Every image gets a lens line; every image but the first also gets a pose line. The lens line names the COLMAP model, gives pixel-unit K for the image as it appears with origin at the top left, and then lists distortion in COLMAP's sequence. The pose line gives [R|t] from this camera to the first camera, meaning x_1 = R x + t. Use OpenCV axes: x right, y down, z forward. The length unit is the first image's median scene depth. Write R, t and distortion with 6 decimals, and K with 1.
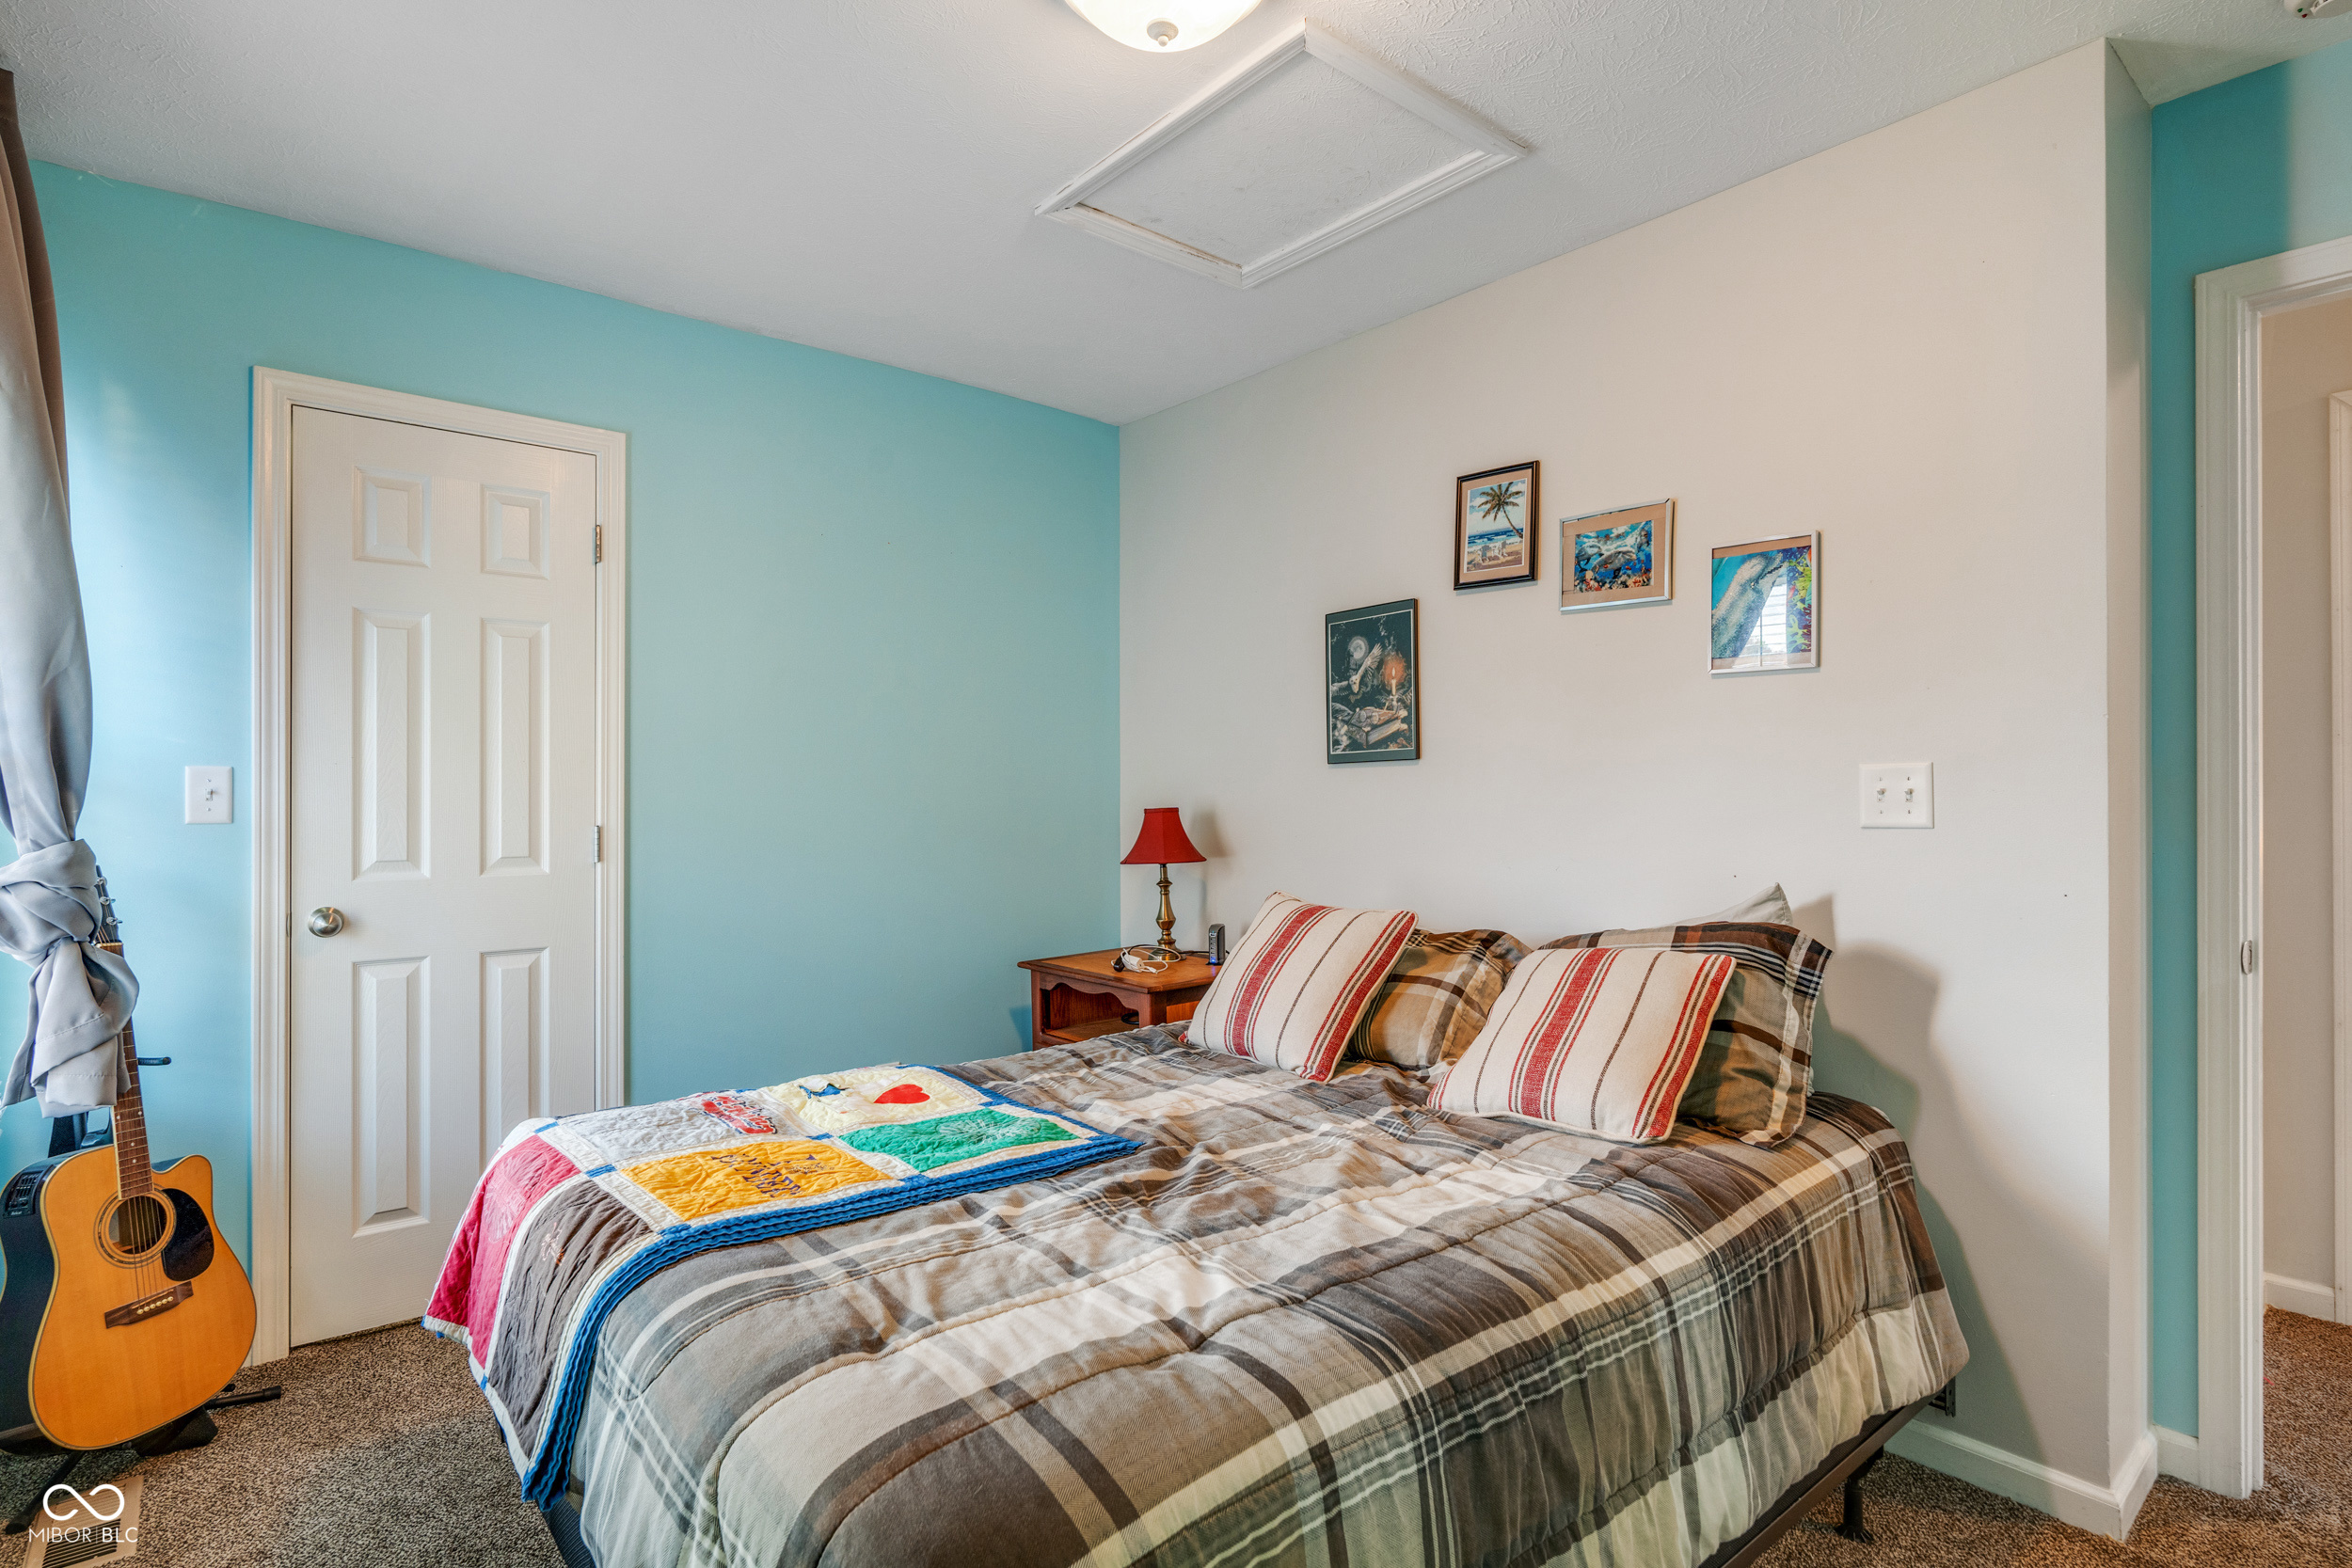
lens RADIAL K [[1178.9, 0, 1173.9], [0, 1178.9, 787.1], [0, 0, 1]] dist [-0.003544, 0.000862]
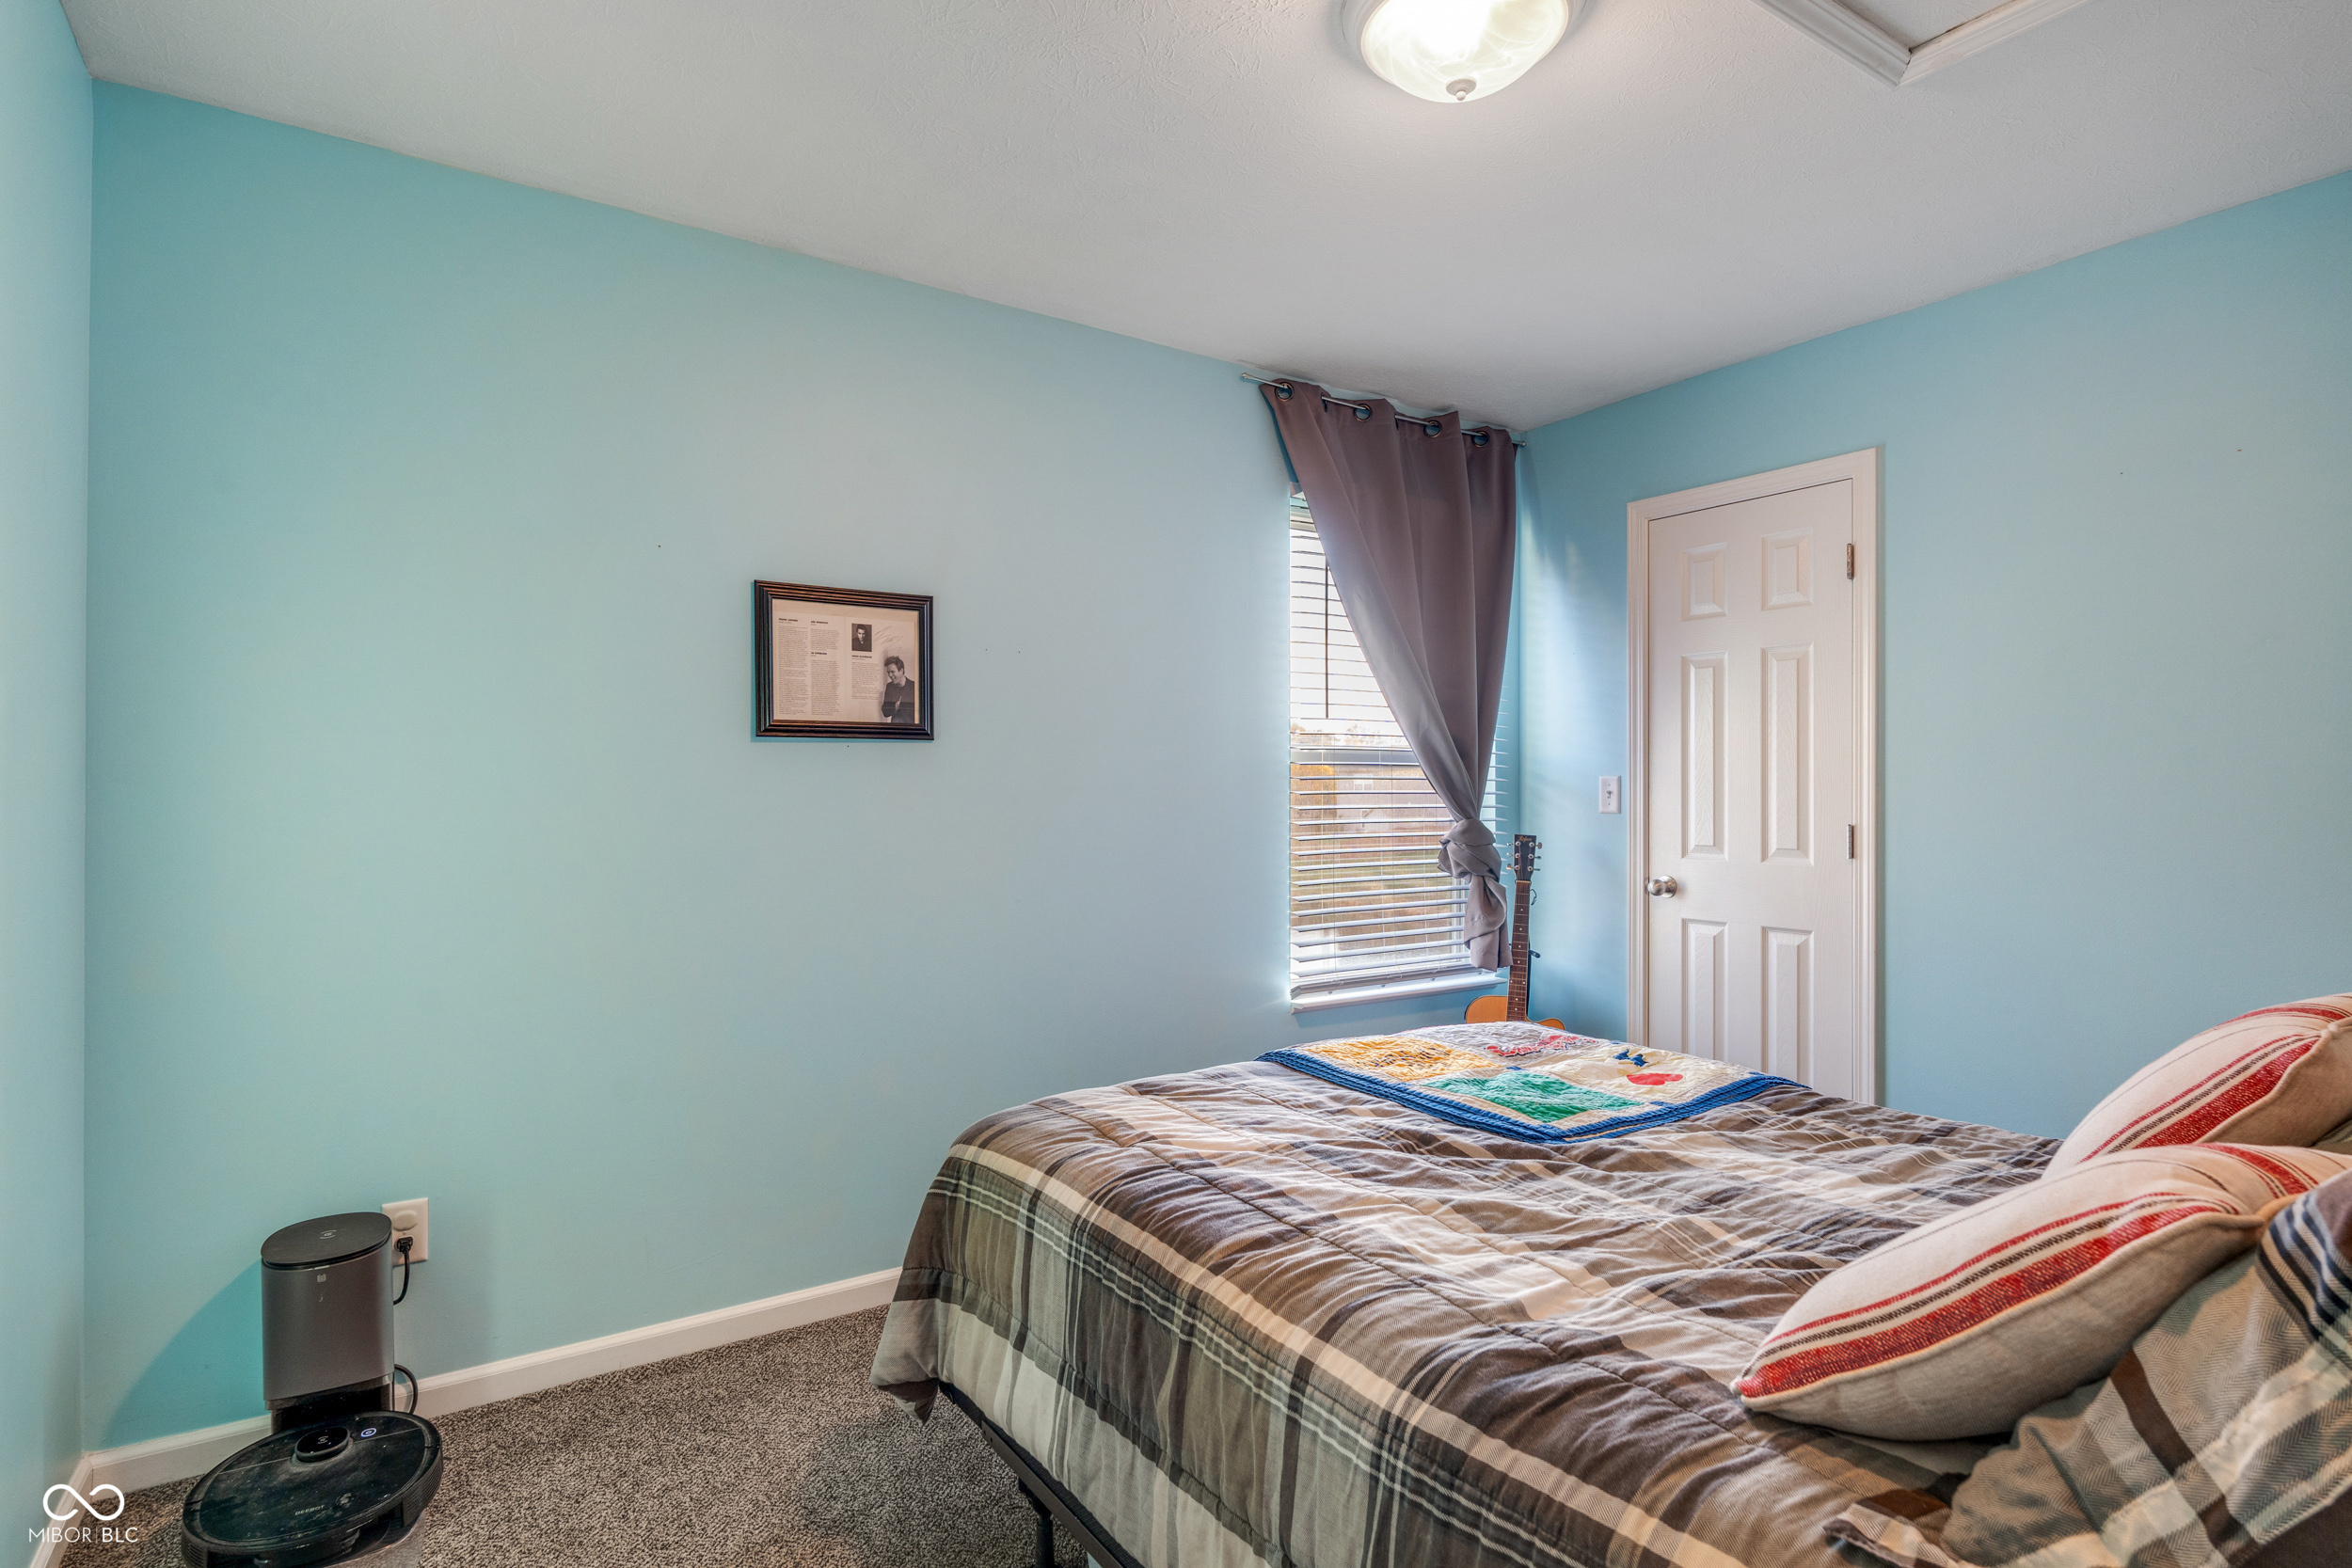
lens RADIAL K [[1178.9, 0, 1173.9], [0, 1178.9, 787.1], [0, 0, 1]] dist [-0.003544, 0.000862]
pose [[-0.097786, -0.003822, -0.995200, 1.020750], [0.004043, 0.999983, -0.004238, 0.001640], [0.995199, -0.004438, -0.097769, 0.789762]]
